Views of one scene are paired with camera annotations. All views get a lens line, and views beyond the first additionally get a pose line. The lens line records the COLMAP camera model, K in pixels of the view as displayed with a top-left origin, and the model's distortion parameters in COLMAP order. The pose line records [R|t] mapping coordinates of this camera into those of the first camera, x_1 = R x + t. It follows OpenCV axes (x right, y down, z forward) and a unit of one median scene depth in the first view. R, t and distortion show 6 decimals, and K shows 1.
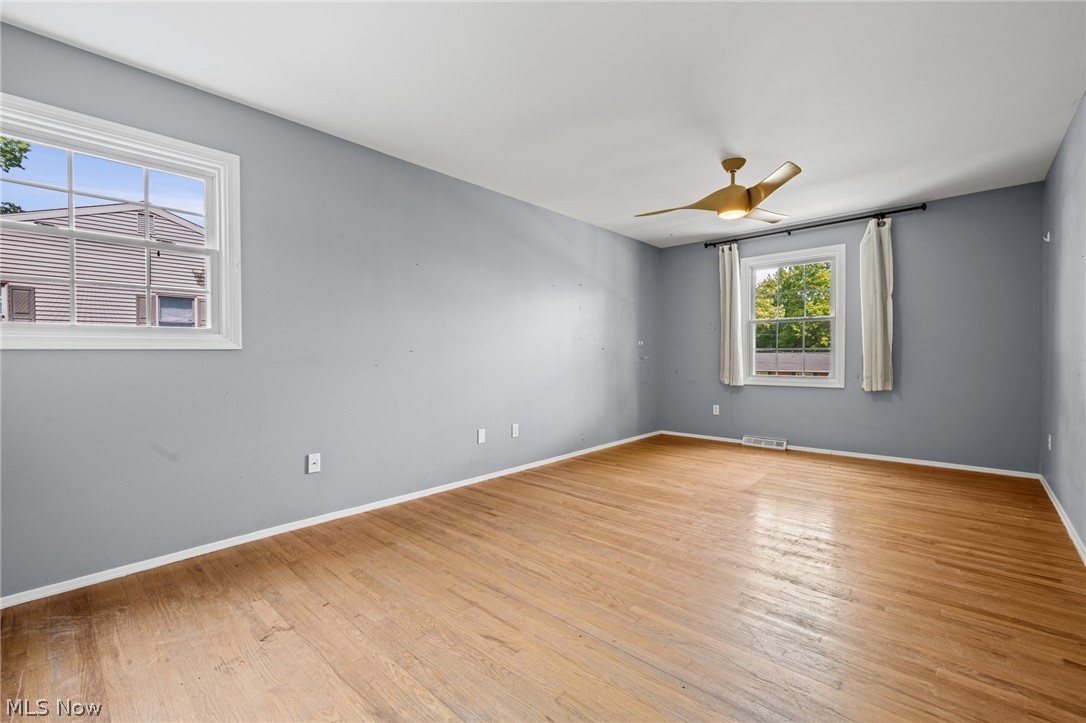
lens RADIAL K [[467.6, 0, 541.0], [0, 467.6, 355.9], [0, 0, 1]] dist [-0.002218, -0.000386]
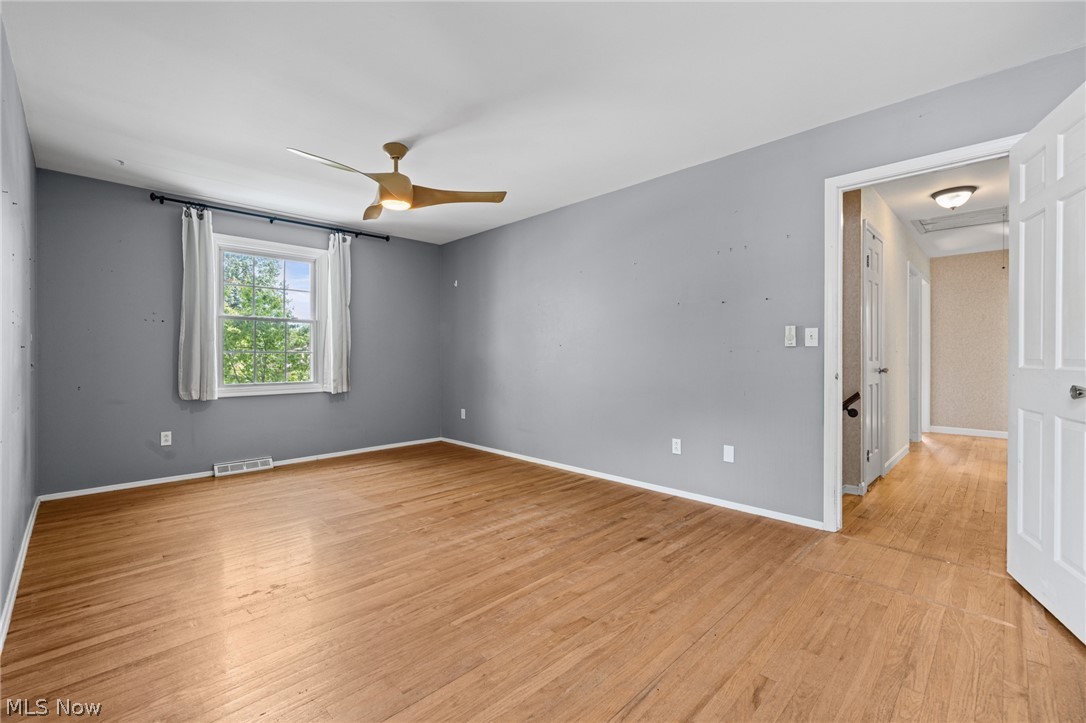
lens RADIAL K [[467.6, 0, 541.0], [0, 467.6, 355.9], [0, 0, 1]] dist [-0.002218, -0.000386]
pose [[0.039735, 0.006919, 0.999186, -0.487608], [0.004831, 0.999963, -0.007116, 0.000691], [-0.999199, 0.005109, 0.039700, 0.688349]]
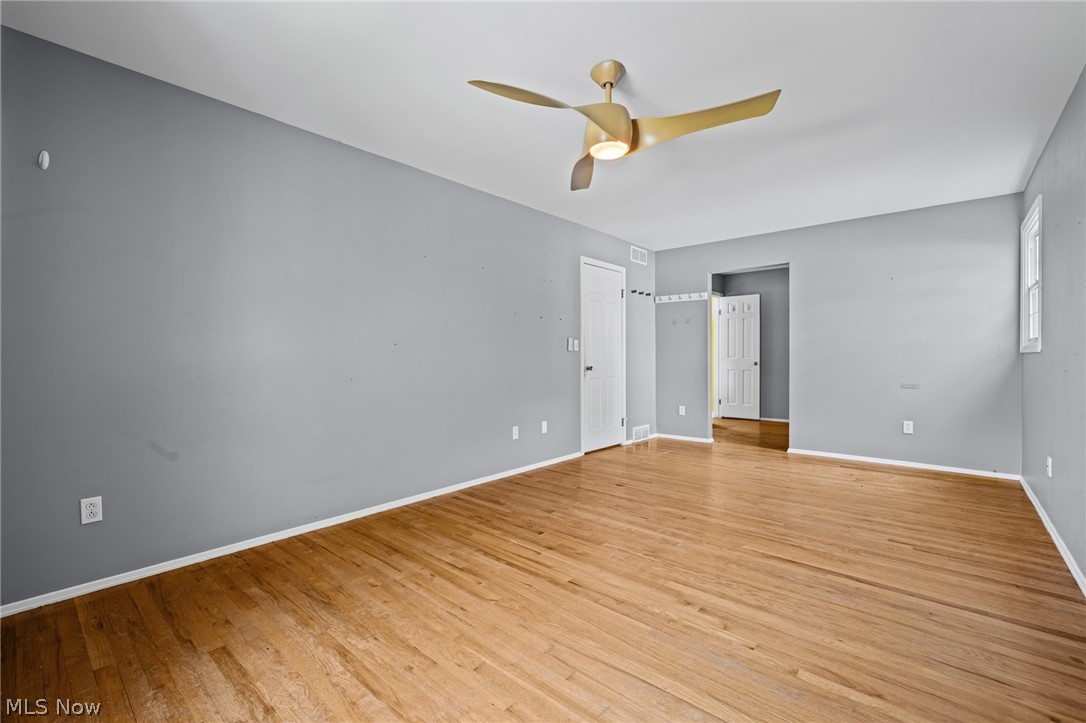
lens RADIAL K [[467.6, 0, 541.0], [0, 467.6, 355.9], [0, 0, 1]] dist [-0.002218, -0.000386]
pose [[-0.999439, 0.007044, -0.032751, 0.535620], [0.006693, 0.999919, 0.010801, -0.021735], [0.032825, 0.010576, -0.999405, 1.674370]]
